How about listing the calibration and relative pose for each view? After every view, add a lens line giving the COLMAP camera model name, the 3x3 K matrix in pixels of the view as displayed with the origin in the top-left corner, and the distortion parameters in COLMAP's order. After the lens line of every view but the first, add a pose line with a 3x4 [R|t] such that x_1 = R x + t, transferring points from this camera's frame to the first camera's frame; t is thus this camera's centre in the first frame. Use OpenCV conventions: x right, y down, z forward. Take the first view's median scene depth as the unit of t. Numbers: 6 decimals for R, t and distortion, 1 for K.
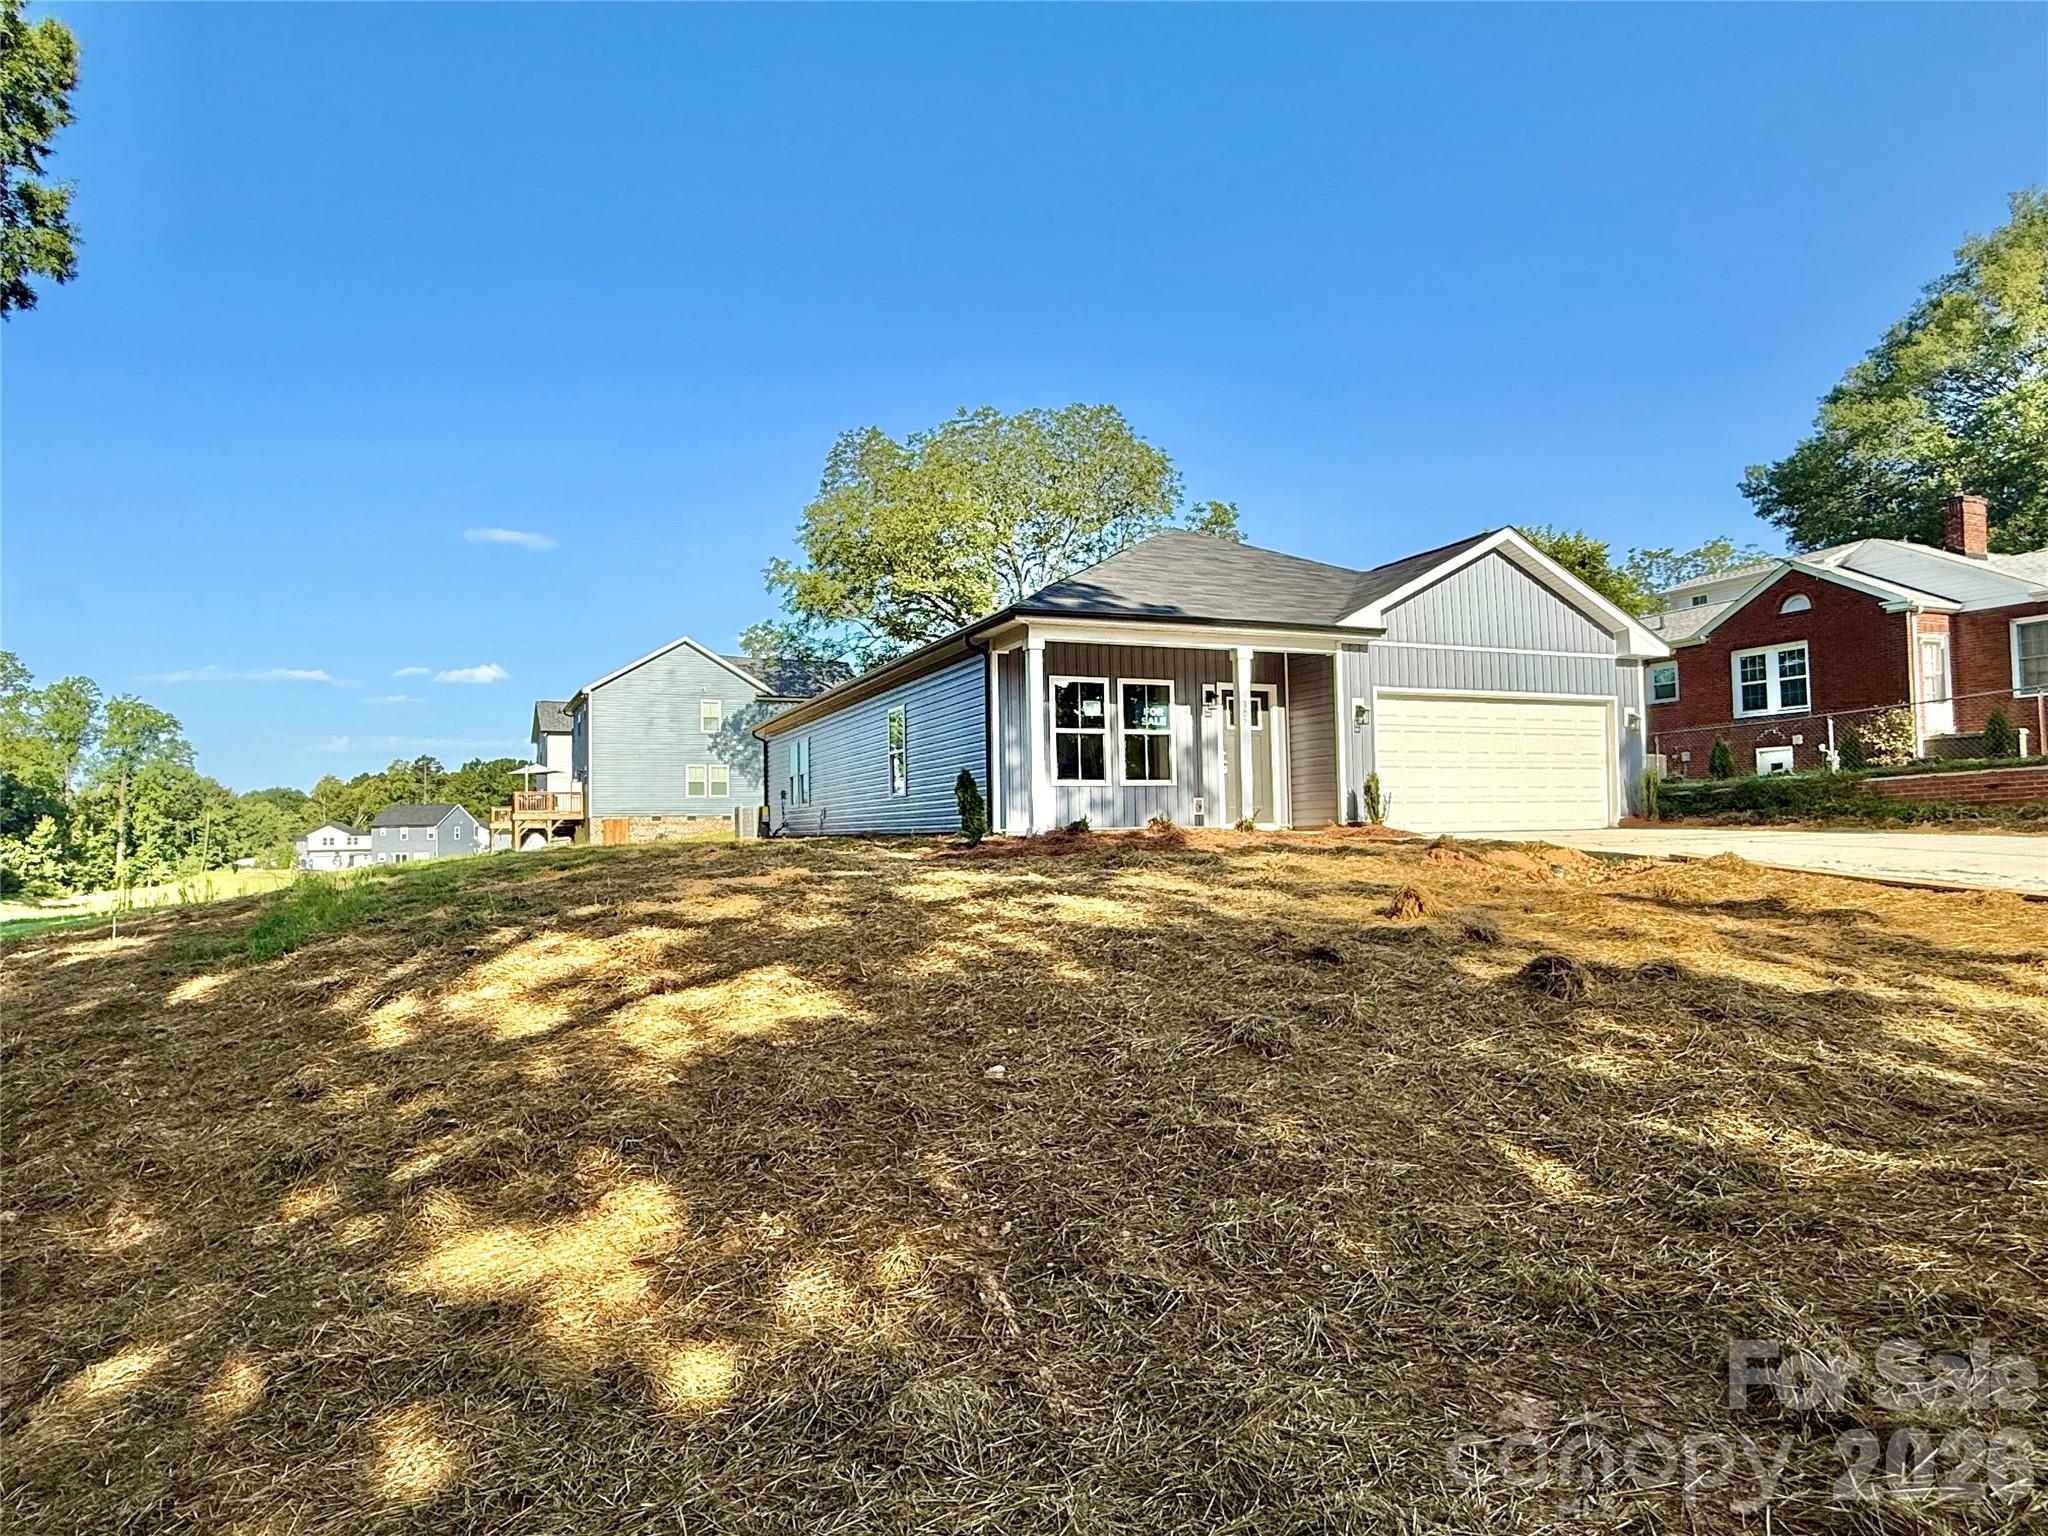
lens RADIAL K [[1189.9, 0, 1019.1], [0, 1189.9, 780.4], [0, 0, 1]] dist [0.000232, -0.000690]
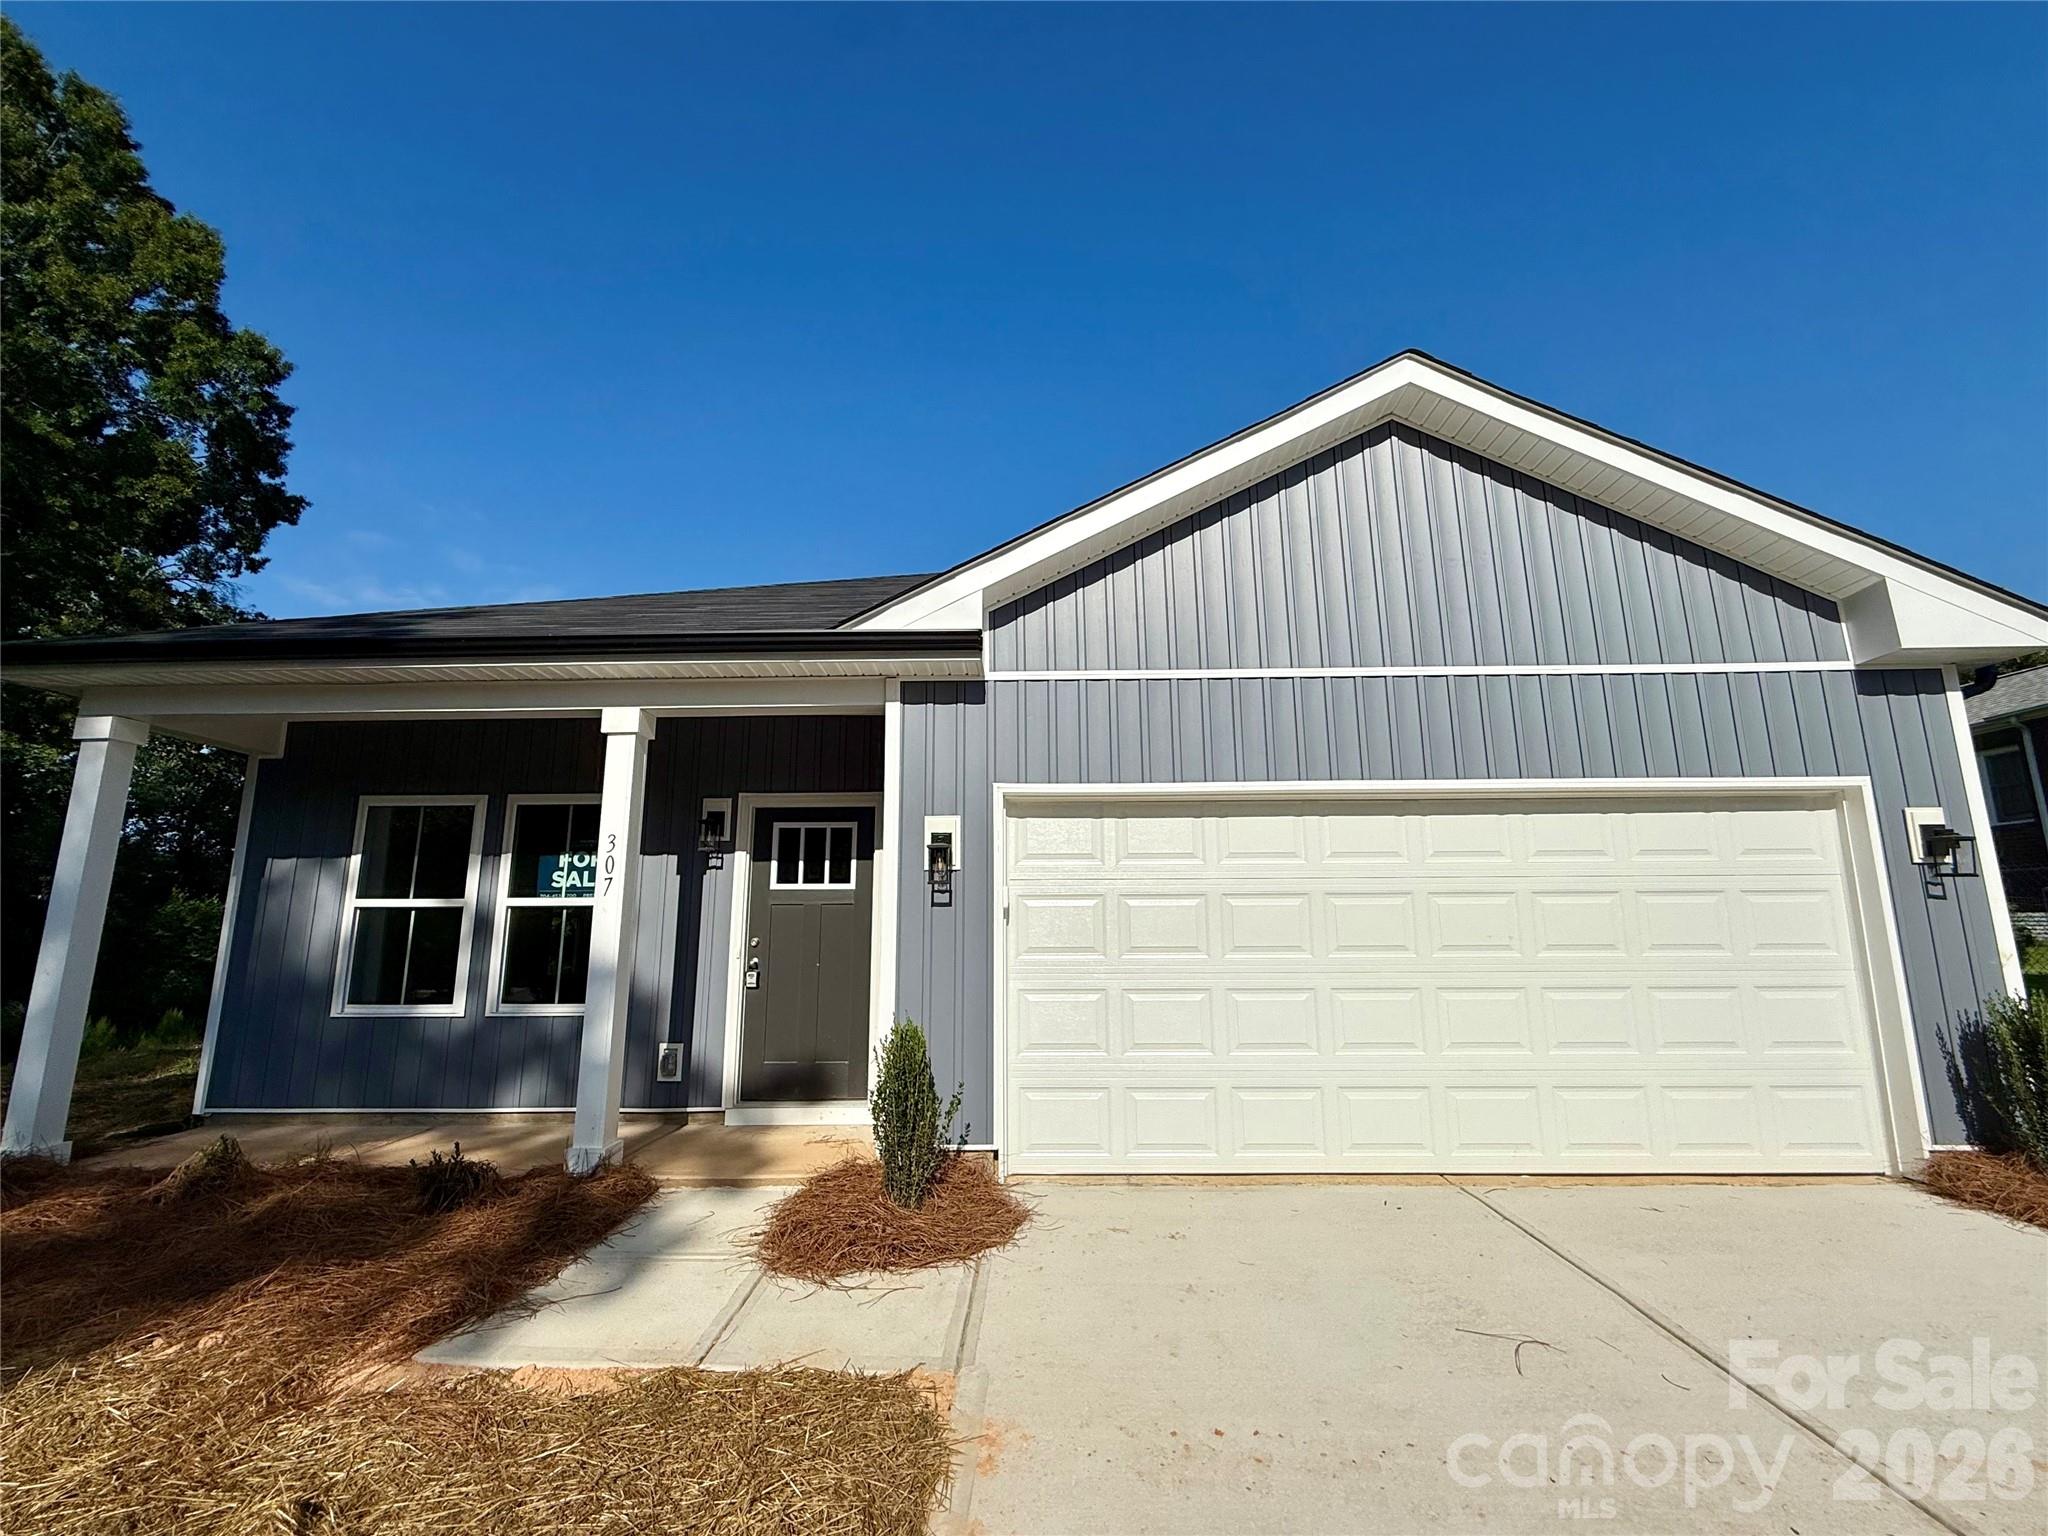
lens RADIAL K [[900.0, 0, 972.9], [0, 900.0, 757.4], [0, 0, 1]] dist [-0.017401, 0.001362]
pose [[0.906400, -0.065785, -0.417268, 0.415773], [0.005800, 0.989644, -0.143423, -0.045477], [0.422382, 0.127578, 0.897395, 0.732341]]
